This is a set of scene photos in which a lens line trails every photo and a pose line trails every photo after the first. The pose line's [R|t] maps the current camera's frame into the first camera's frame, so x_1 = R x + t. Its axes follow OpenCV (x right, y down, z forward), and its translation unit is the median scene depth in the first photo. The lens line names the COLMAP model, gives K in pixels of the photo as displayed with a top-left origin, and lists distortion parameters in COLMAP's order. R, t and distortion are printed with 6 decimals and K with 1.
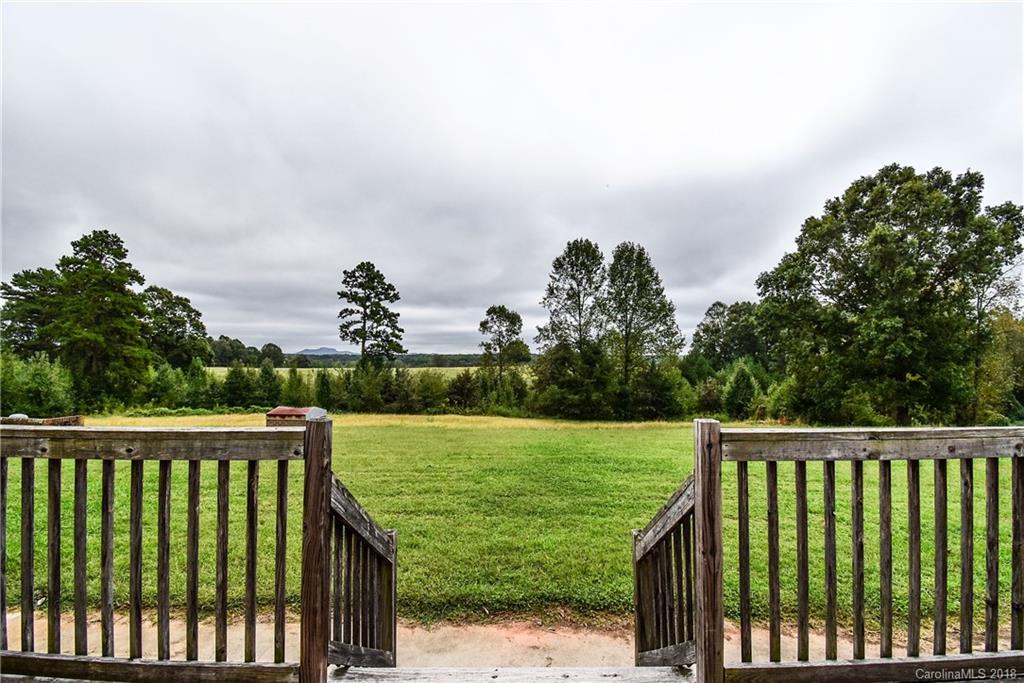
lens RADIAL K [[461.1, 0, 525.8], [0, 461.1, 344.2], [0, 0, 1]] dist [0.006704, -0.017543]
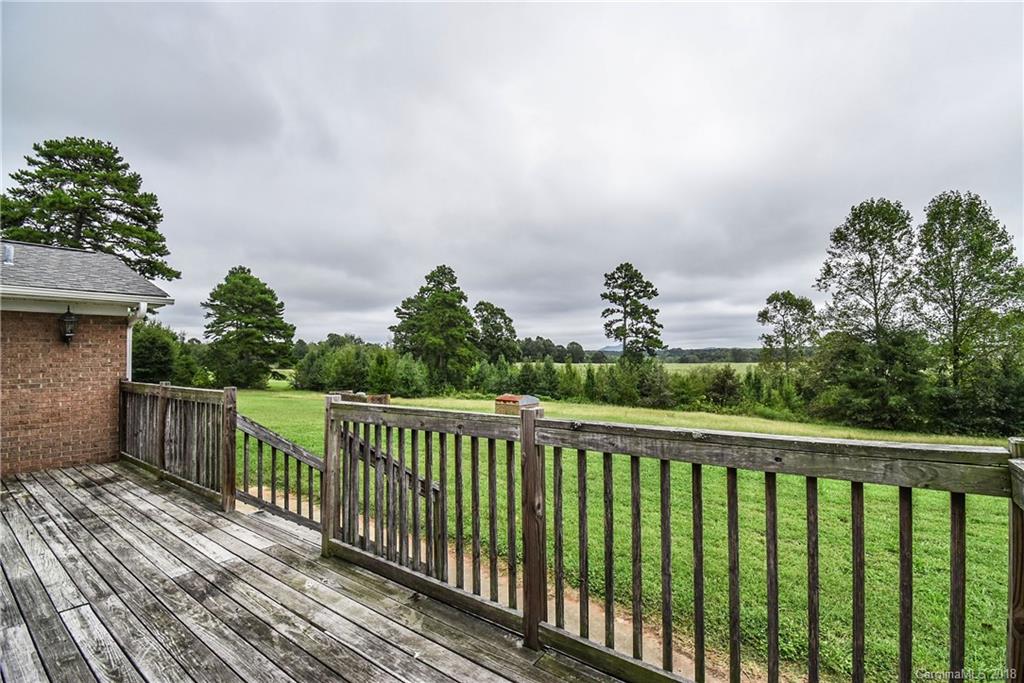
lens RADIAL K [[461.1, 0, 514.1], [0, 461.1, 337.3], [0, 0, 1]] dist [0.006704, -0.017543]
pose [[0.796758, -0.033614, -0.603363, 0.097635], [0.030429, 0.999417, -0.015496, 0.000090], [0.603532, -0.006013, 0.797316, 0.003229]]
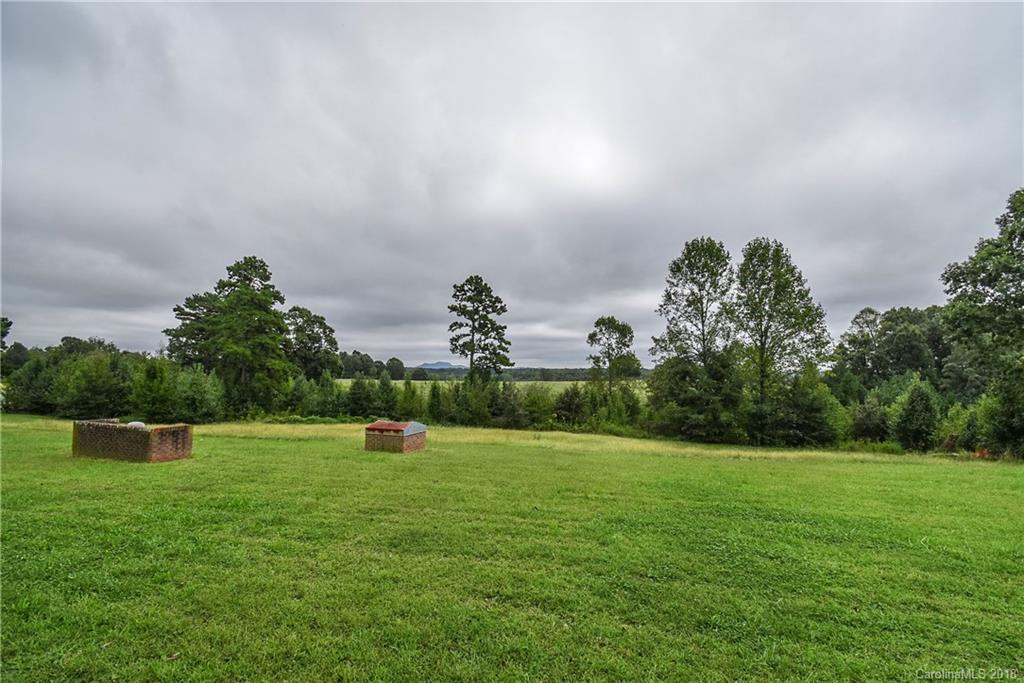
lens RADIAL K [[461.1, 0, 520.5], [0, 461.1, 345.5], [0, 0, 1]] dist [0.006704, -0.017543]
pose [[0.971105, -0.007720, -0.238528, -0.011797], [0.000911, 0.999589, -0.028645, 0.004163], [0.238651, 0.027600, 0.970713, 0.059815]]
